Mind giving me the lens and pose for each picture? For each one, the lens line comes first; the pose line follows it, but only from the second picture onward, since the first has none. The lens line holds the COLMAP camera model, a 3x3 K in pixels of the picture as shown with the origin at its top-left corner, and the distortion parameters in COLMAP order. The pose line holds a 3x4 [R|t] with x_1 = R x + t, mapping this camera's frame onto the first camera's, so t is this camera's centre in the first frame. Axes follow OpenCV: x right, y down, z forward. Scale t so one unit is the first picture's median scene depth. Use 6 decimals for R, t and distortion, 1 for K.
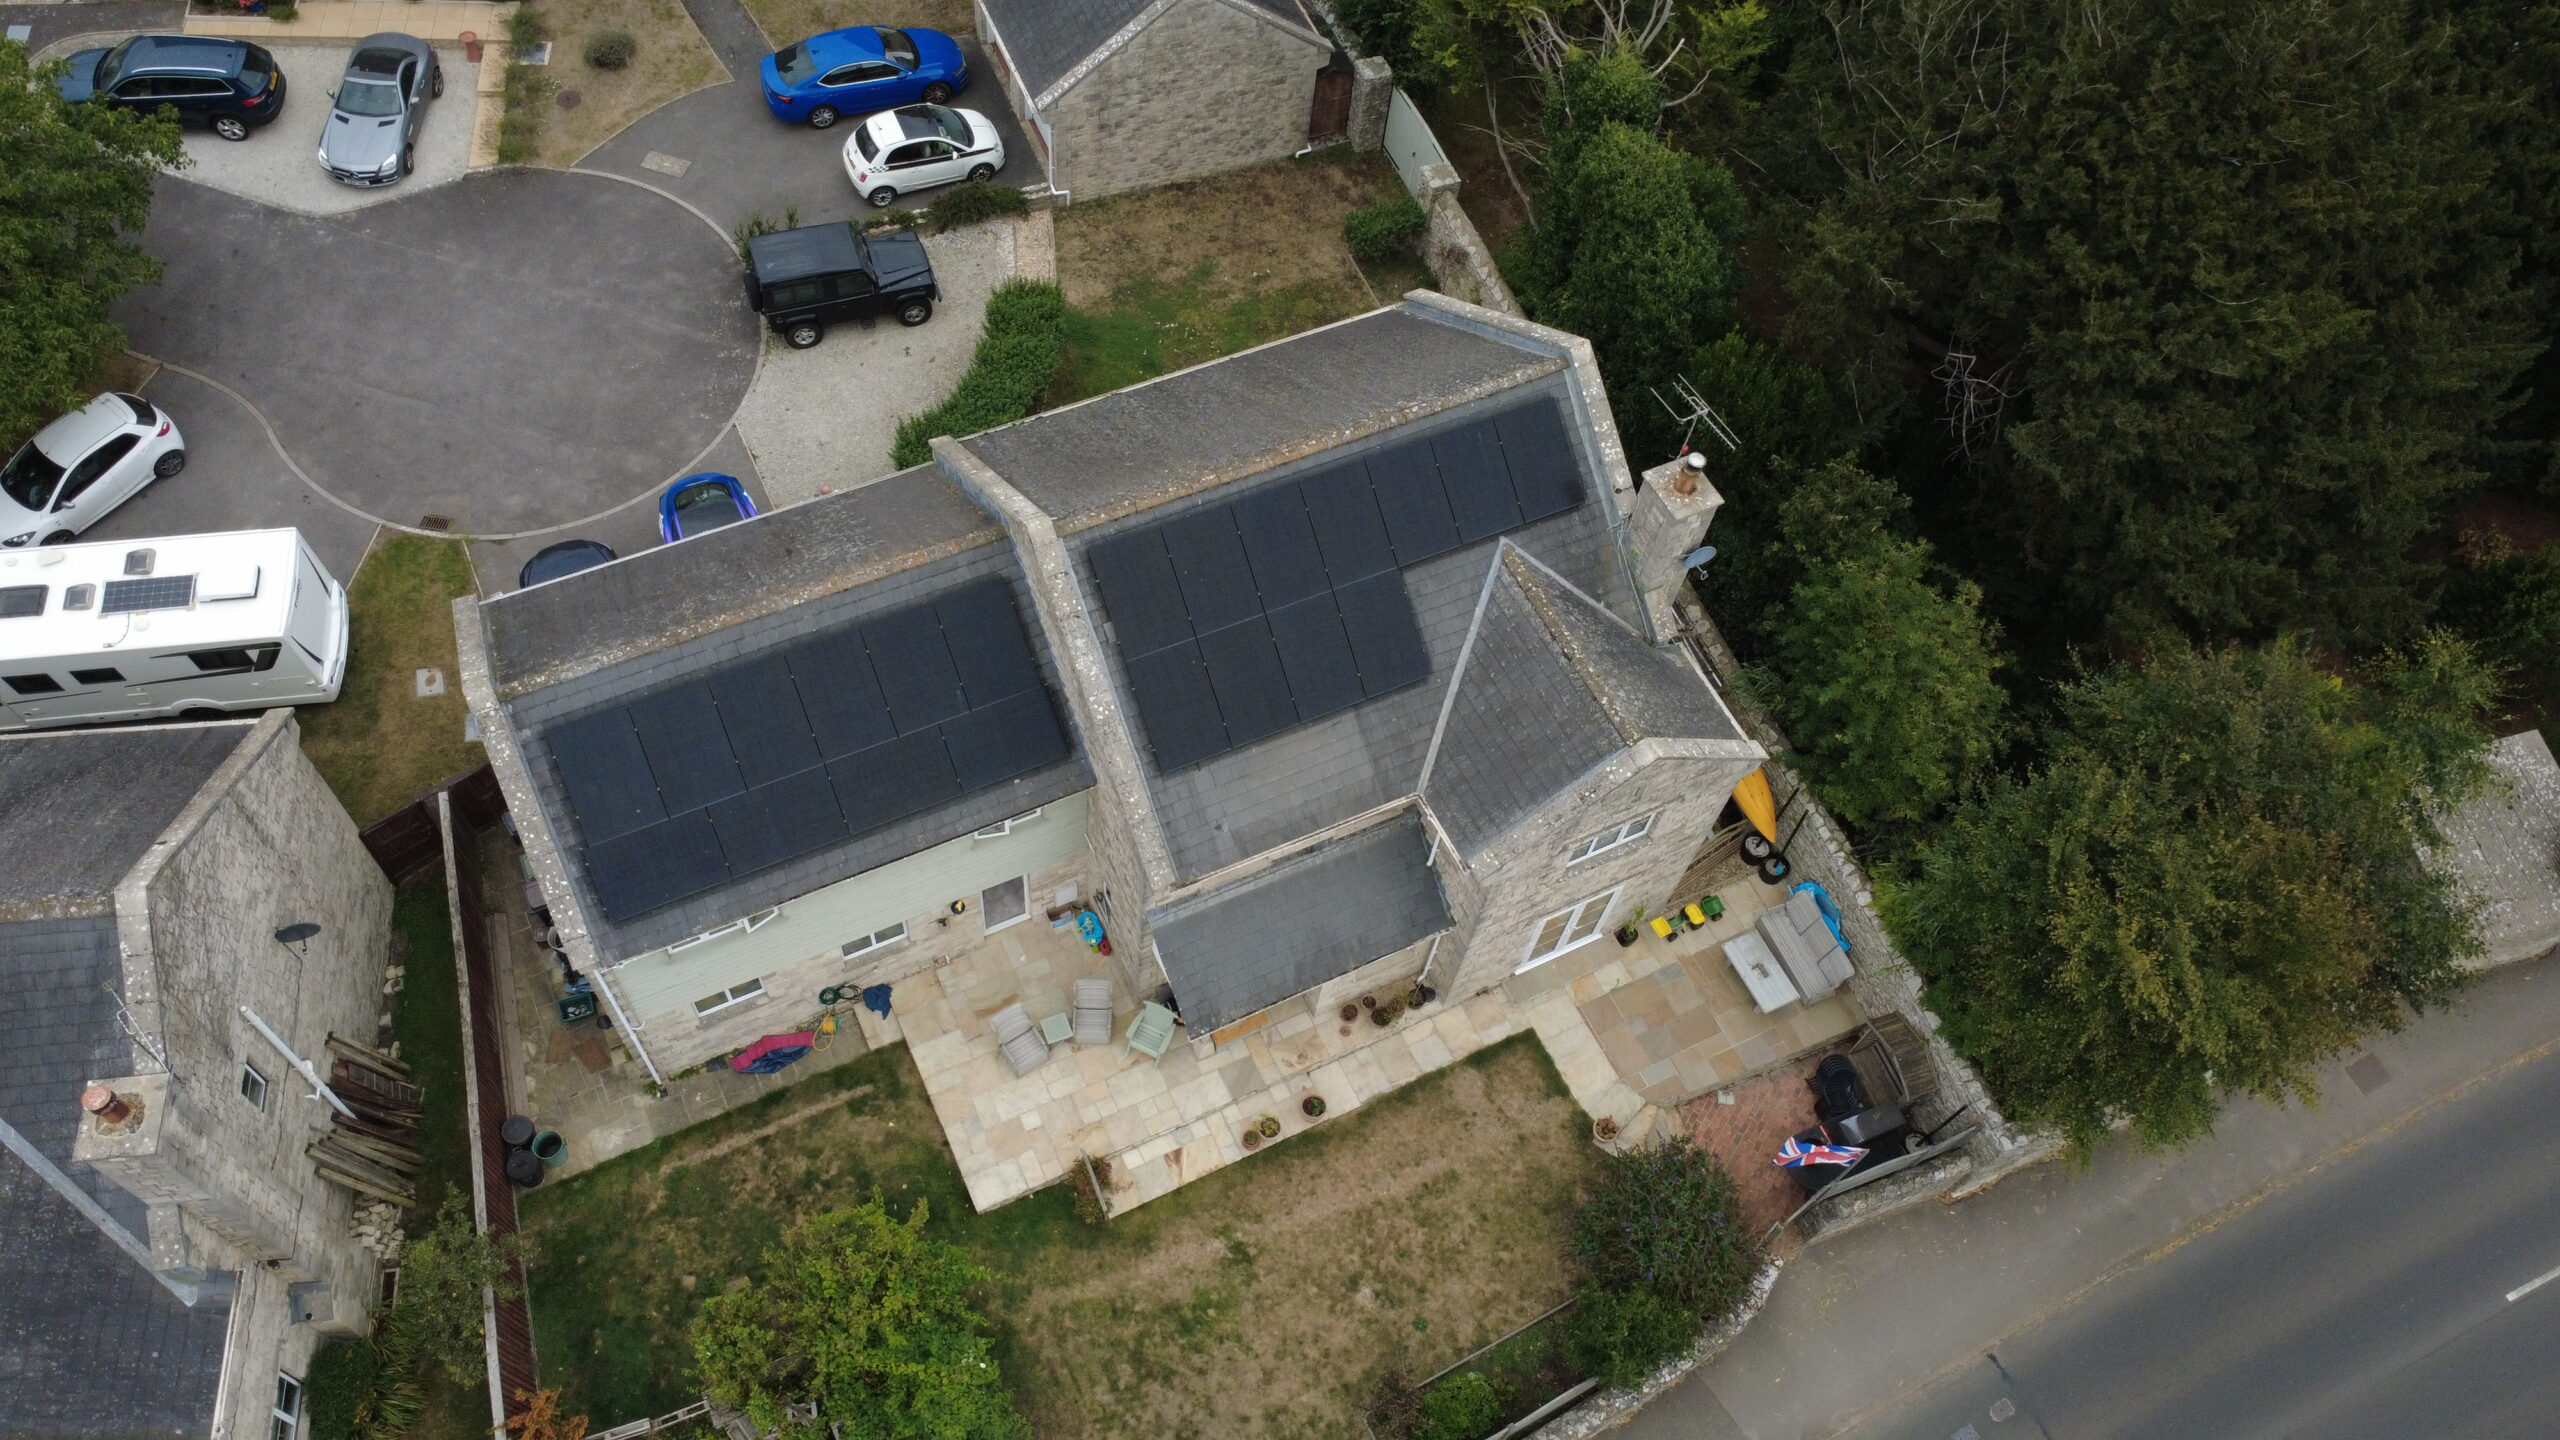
lens RADIAL K [[1859.3, 0, 1279.3], [0, 1859.3, 728.9], [0, 0, 1]] dist [0.002380, -0.001782]
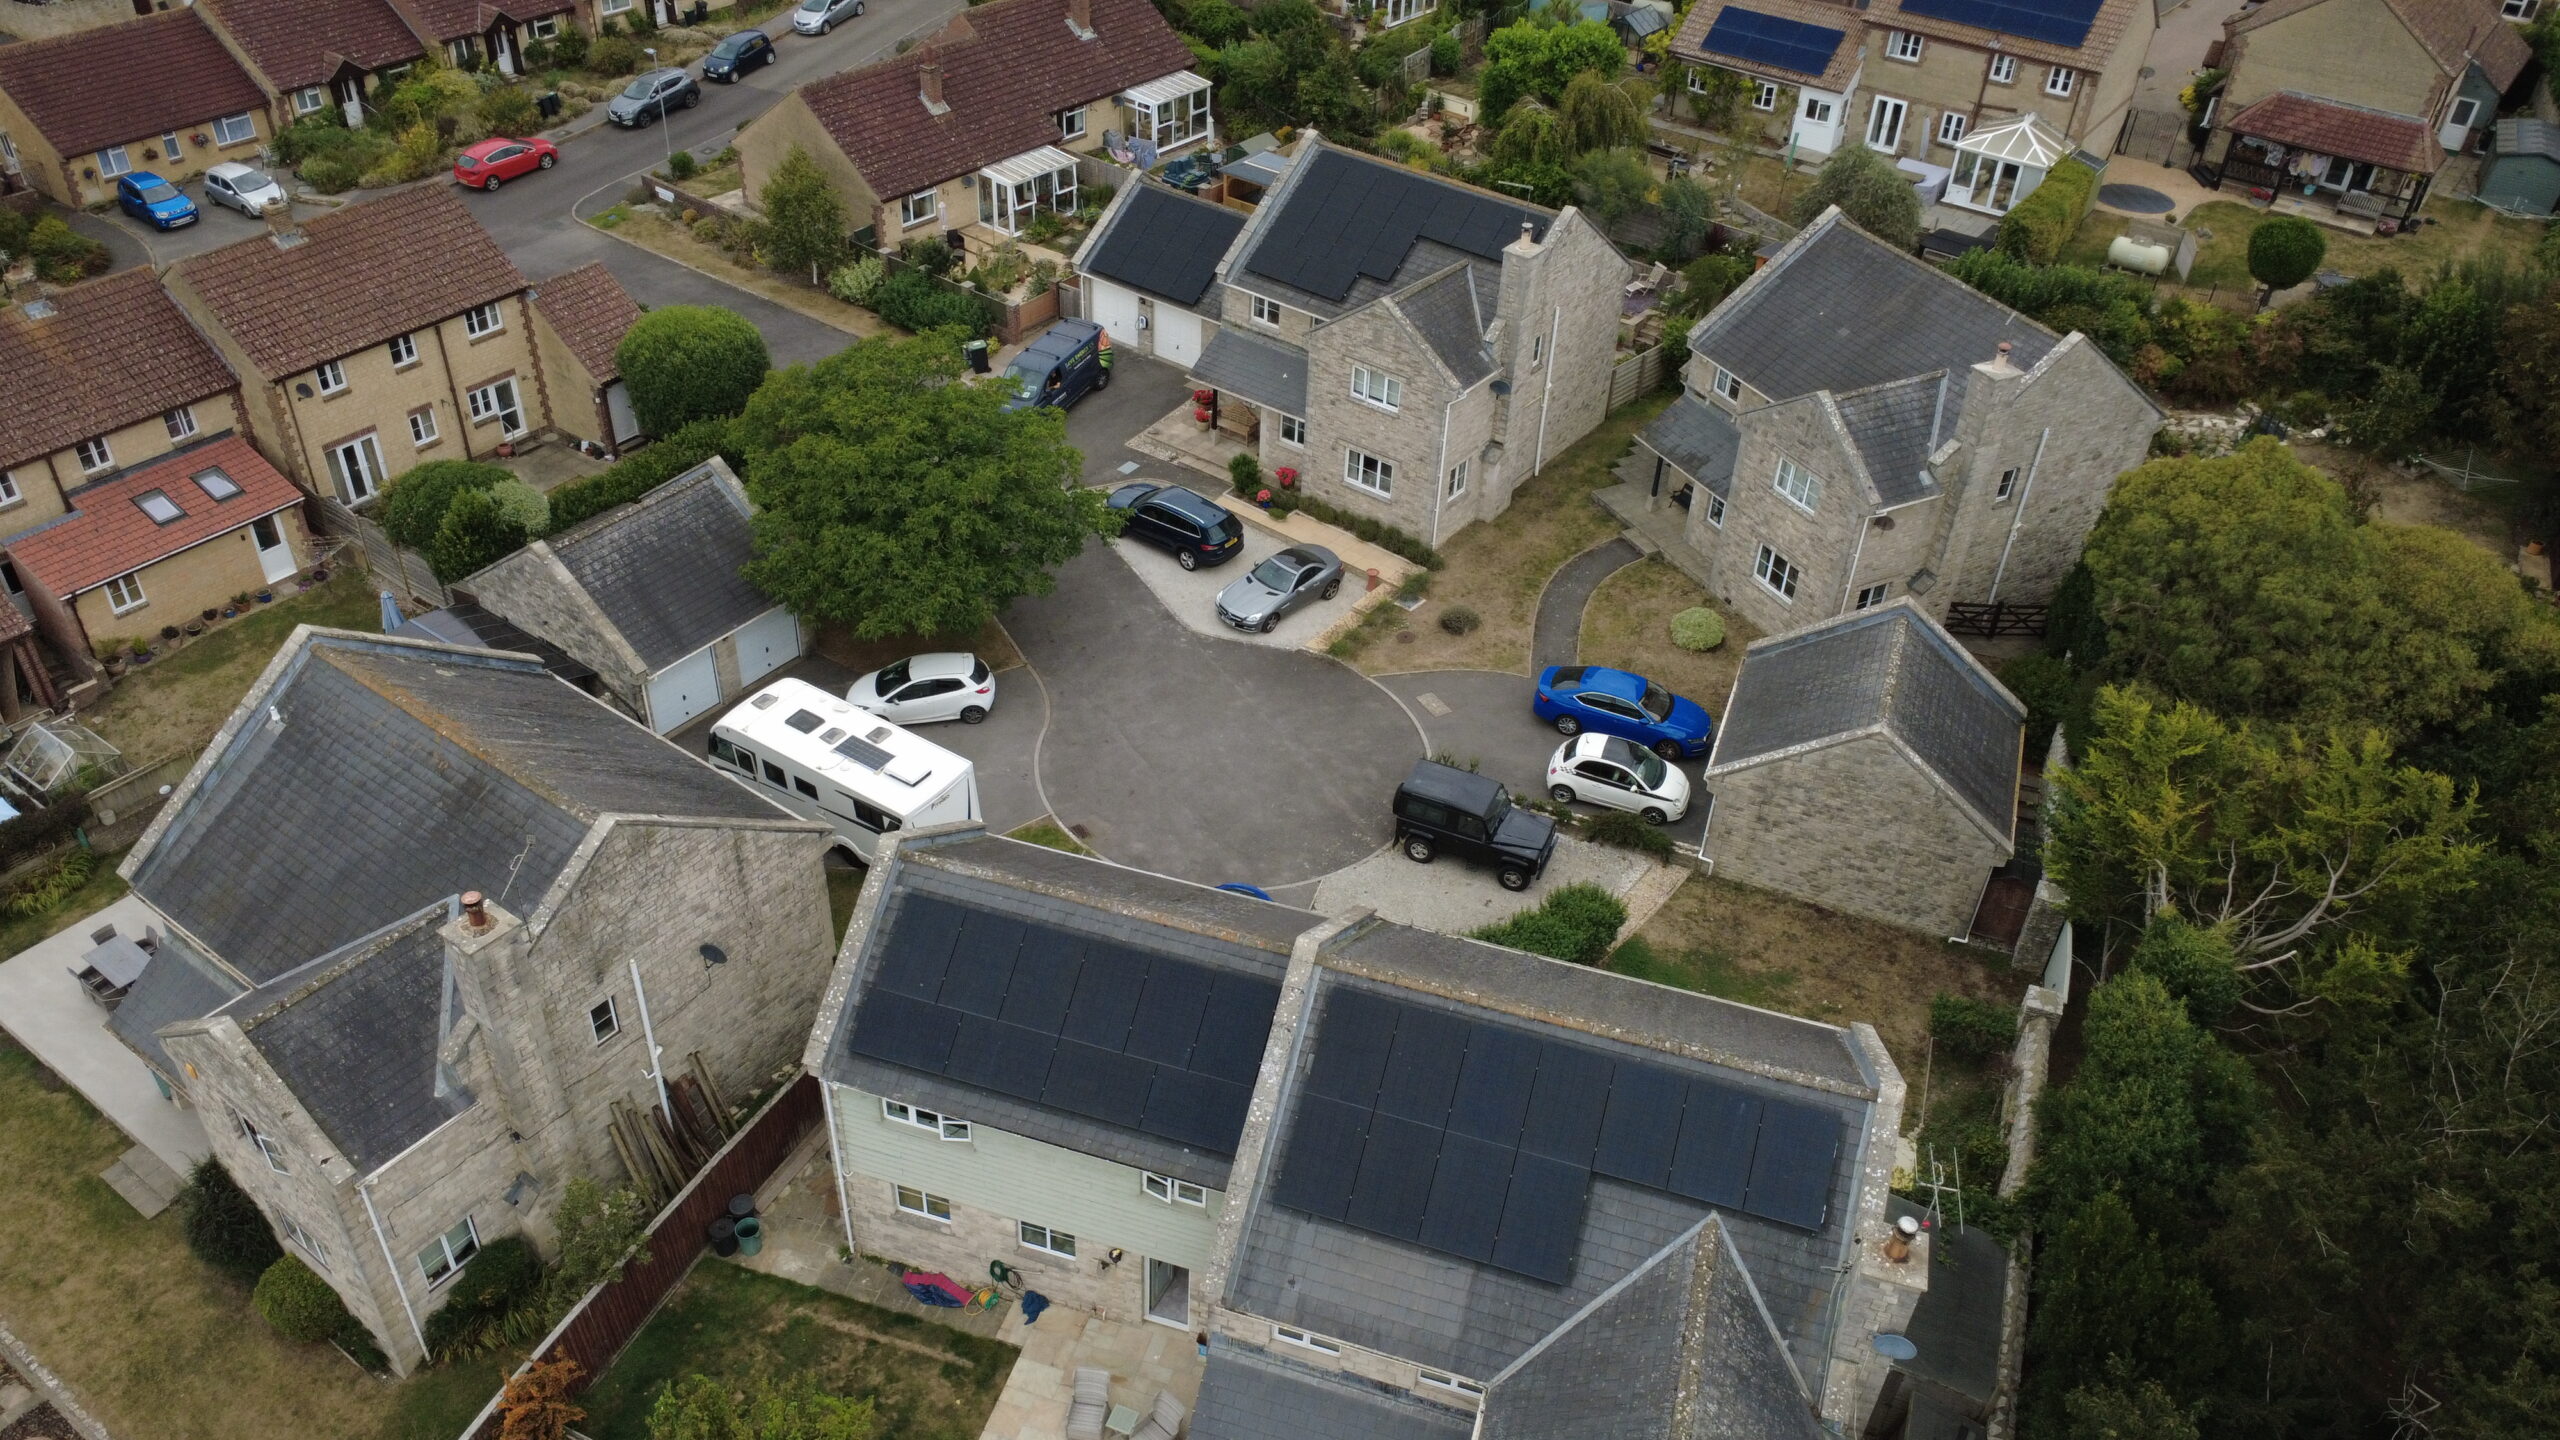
lens RADIAL K [[1859.3, 0, 1279.3], [0, 1859.3, 728.9], [0, 0, 1]] dist [0.002380, -0.001782]
pose [[0.725746, 0.369490, -0.580319, 0.379993], [-0.576628, 0.786777, -0.220188, 0.036707], [0.375224, 0.494429, 0.784058, 0.044265]]
